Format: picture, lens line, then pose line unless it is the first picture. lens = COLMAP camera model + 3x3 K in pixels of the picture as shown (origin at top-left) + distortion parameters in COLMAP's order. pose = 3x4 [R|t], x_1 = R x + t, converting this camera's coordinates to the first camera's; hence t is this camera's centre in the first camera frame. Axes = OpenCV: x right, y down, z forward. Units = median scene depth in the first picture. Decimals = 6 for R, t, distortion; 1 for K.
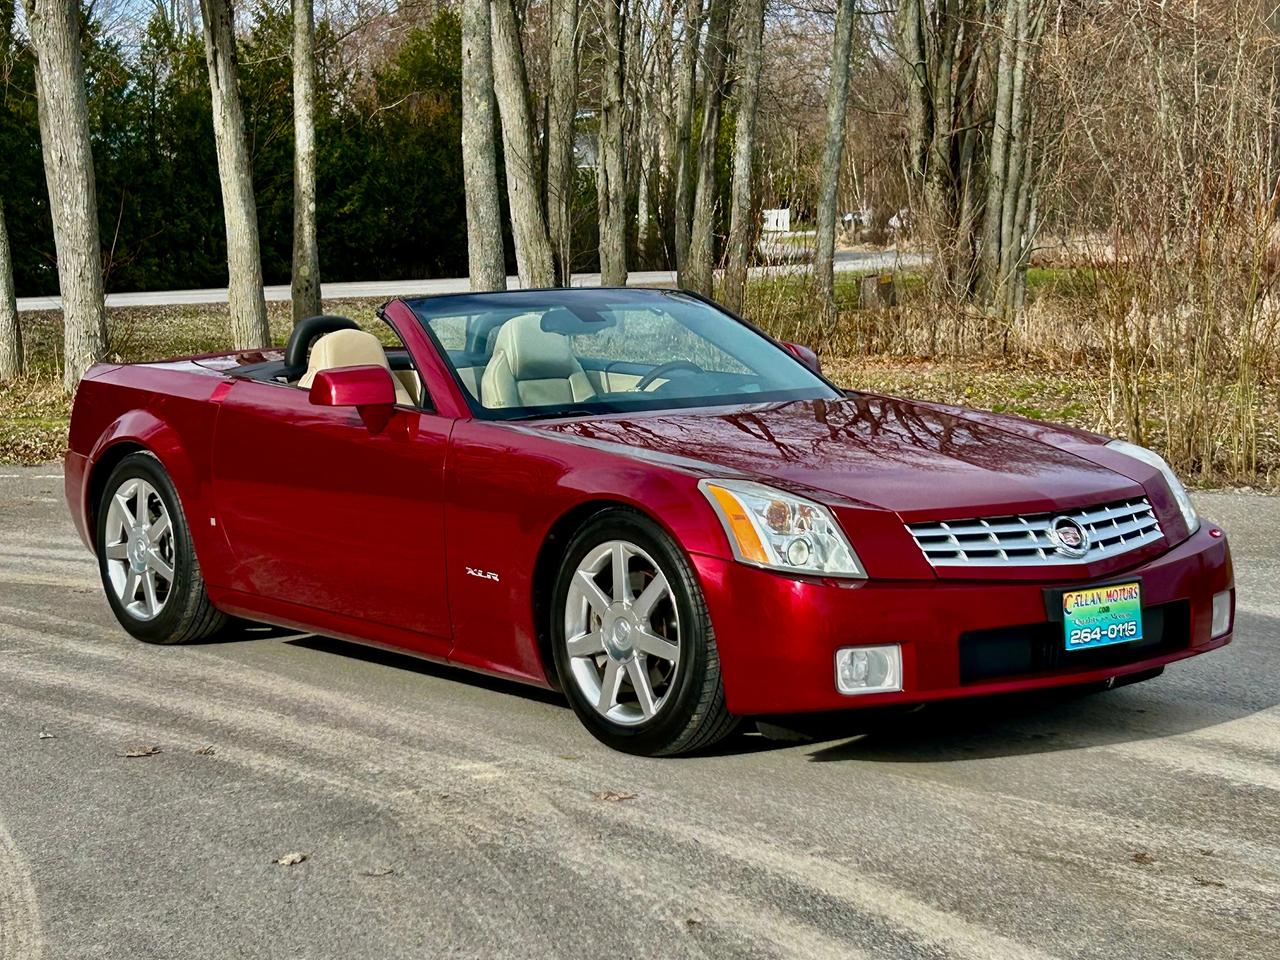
lens RADIAL K [[2675.8, 0, 637.6], [0, 2675.8, 480.3], [0, 0, 1]] dist [0.247770, -1.325932]
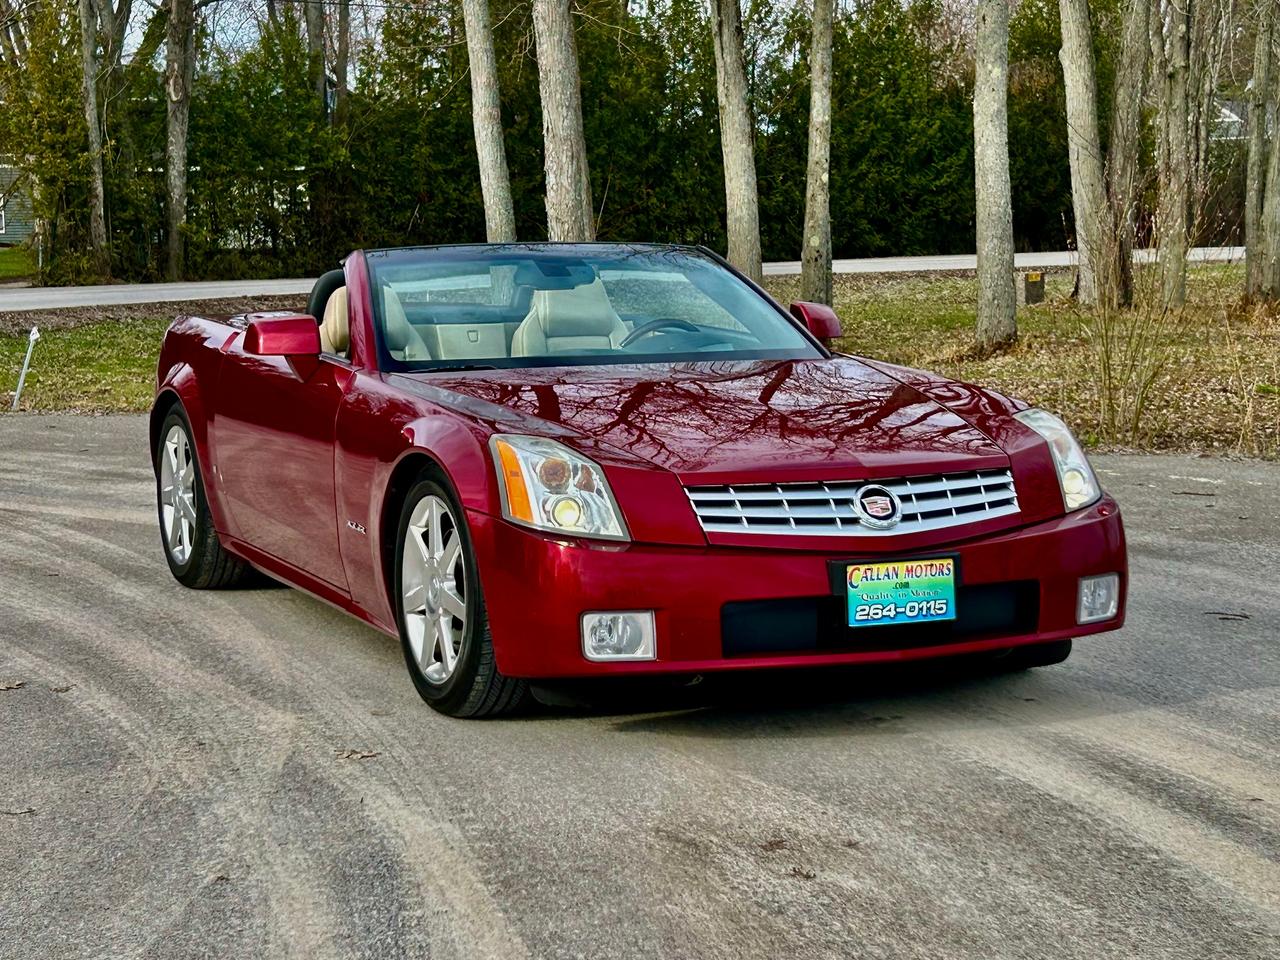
lens RADIAL K [[2675.8, 0, 637.6], [0, 2675.8, 480.3], [0, 0, 1]] dist [0.247770, -1.325932]
pose [[0.963440, 0.032159, -0.265988, 0.328994], [-0.029902, 0.999474, 0.012532, 0.002470], [0.266252, -0.004120, 0.963895, 0.074737]]
